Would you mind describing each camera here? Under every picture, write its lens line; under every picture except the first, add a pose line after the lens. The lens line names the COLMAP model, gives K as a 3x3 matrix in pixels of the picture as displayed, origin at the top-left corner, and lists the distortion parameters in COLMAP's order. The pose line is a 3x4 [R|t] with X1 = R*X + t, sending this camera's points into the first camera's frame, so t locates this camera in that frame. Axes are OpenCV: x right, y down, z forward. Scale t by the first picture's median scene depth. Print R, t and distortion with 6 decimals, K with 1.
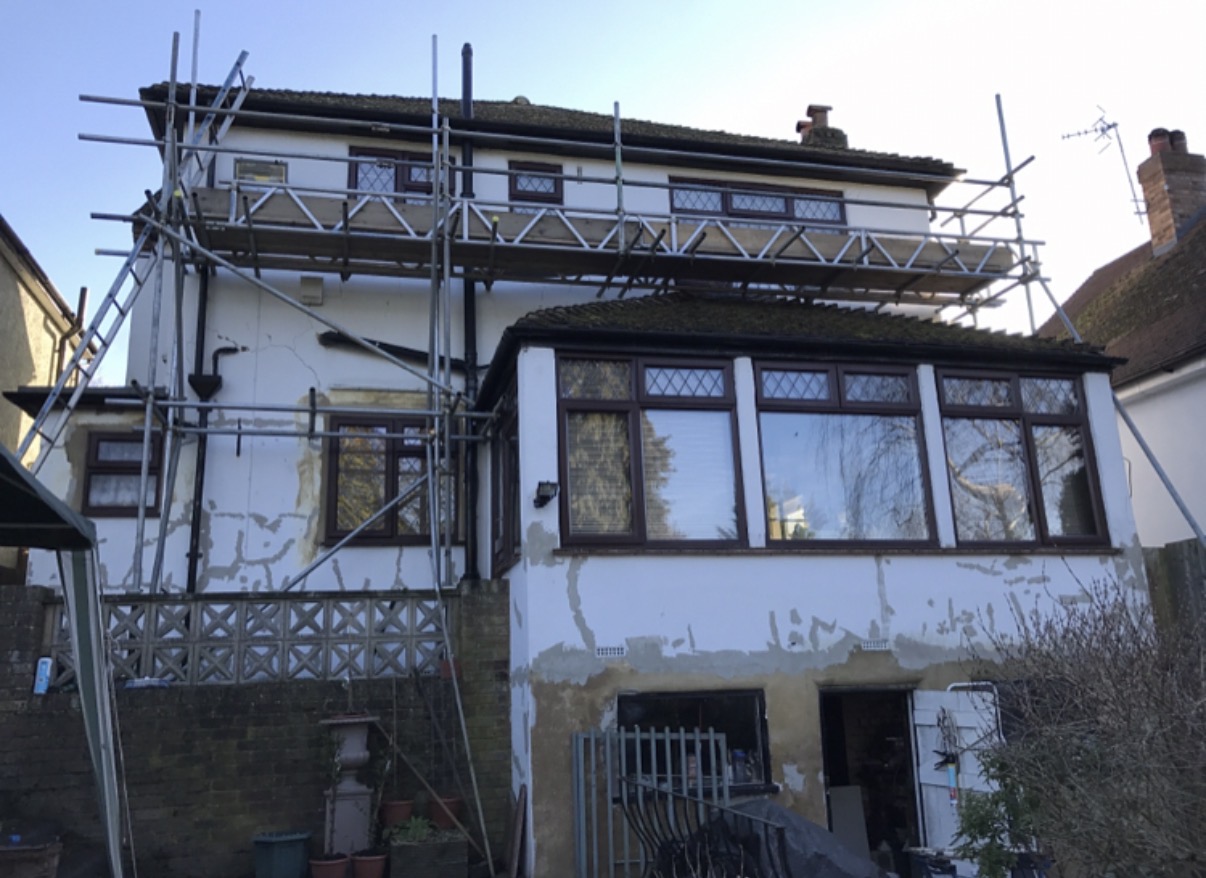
lens RADIAL K [[976.1, 0, 601.3], [0, 976.1, 436.8], [0, 0, 1]] dist [0.008330, 0.008284]
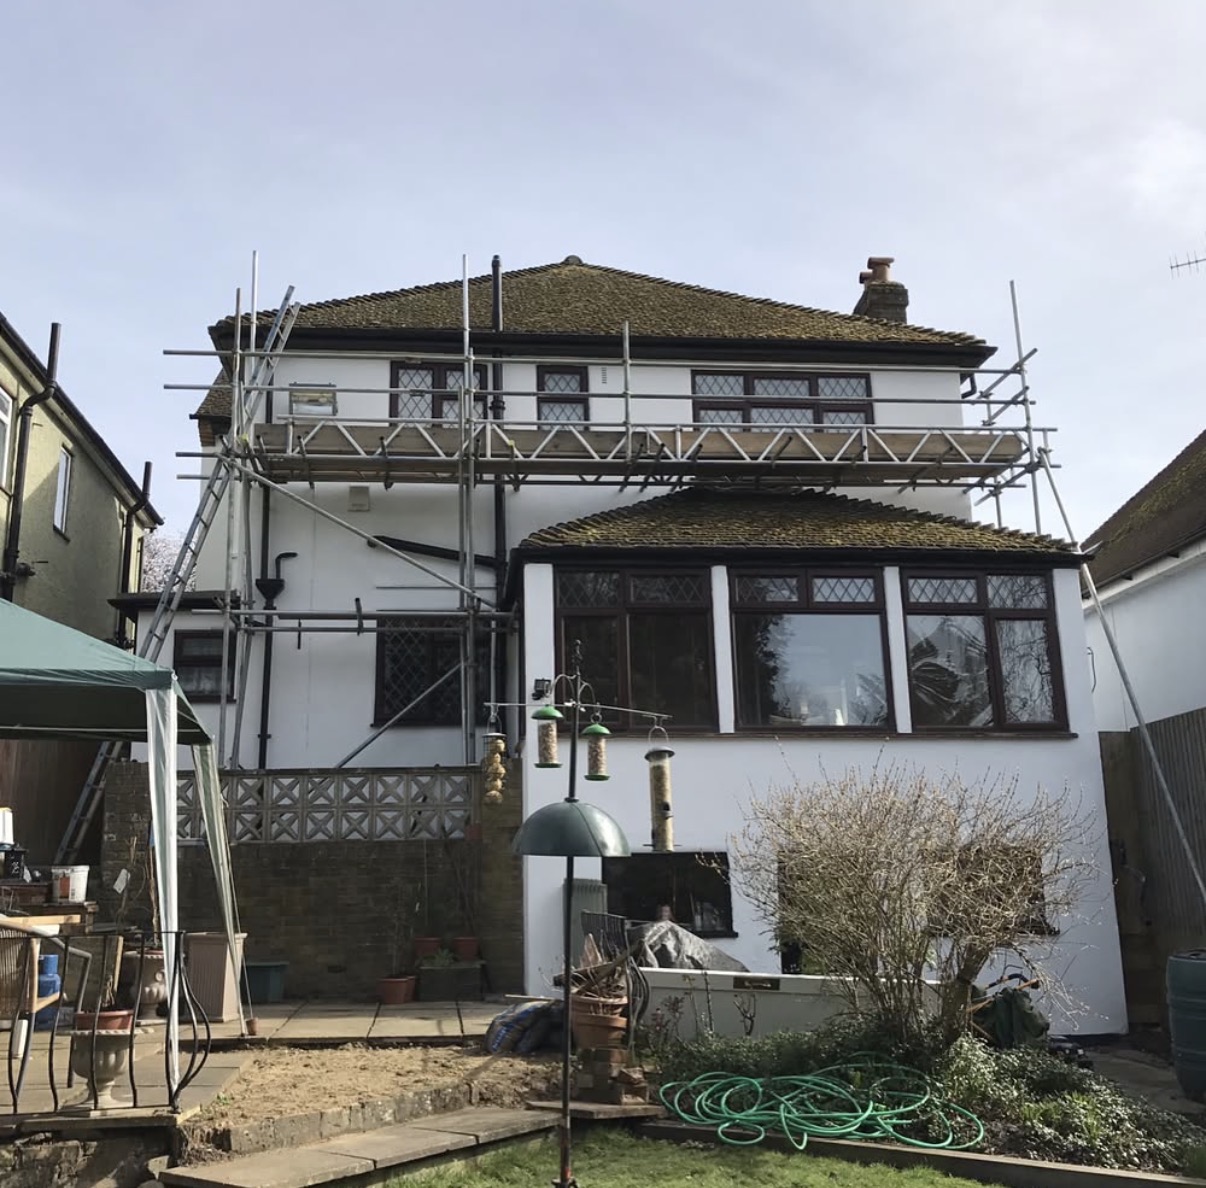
lens RADIAL K [[1337.9, 0, 597.7], [0, 1337.9, 586.4], [0, 0, 1]] dist [0.075420, 0.000000]
pose [[0.990220, -0.012823, -0.138922, 0.194886], [0.016547, 0.999533, 0.025683, -0.088010], [0.138528, -0.027731, 0.989970, -0.507583]]
